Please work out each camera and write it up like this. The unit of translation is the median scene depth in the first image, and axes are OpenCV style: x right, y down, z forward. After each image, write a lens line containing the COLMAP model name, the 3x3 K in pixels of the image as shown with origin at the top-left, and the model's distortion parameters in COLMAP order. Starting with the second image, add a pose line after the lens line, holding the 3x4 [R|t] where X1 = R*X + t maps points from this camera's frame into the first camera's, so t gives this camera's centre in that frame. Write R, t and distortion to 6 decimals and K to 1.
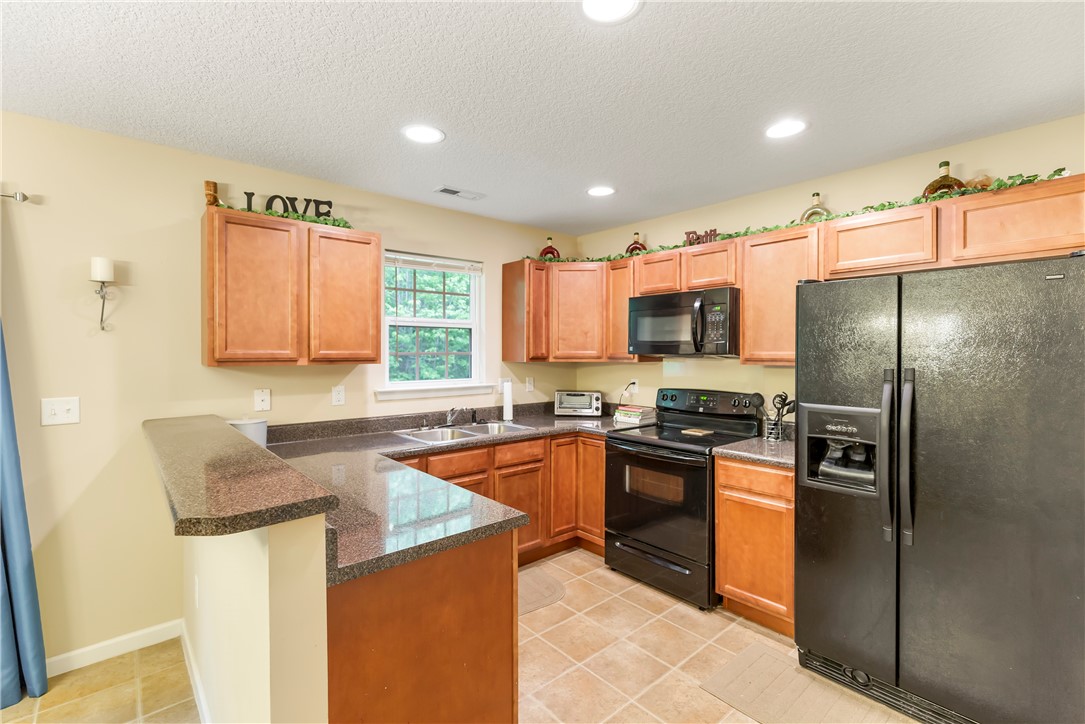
lens RADIAL K [[488.7, 0, 543.8], [0, 488.7, 357.1], [0, 0, 1]] dist [0.000391, -0.000161]
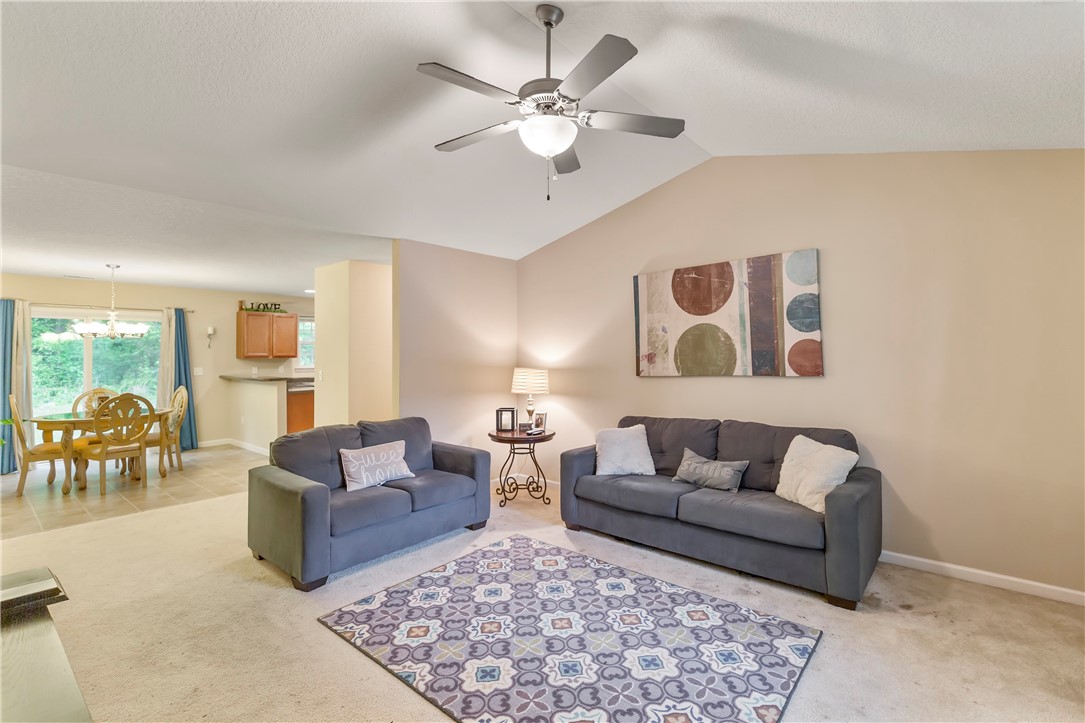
lens RADIAL K [[488.7, 0, 541.3], [0, 488.7, 357.0], [0, 0, 1]] dist [0.000391, -0.000161]
pose [[0.989573, -0.005918, 0.143909, 0.757686], [0.005746, 0.999982, 0.001612, 0.012808], [-0.143916, -0.000768, 0.989590, -2.311887]]
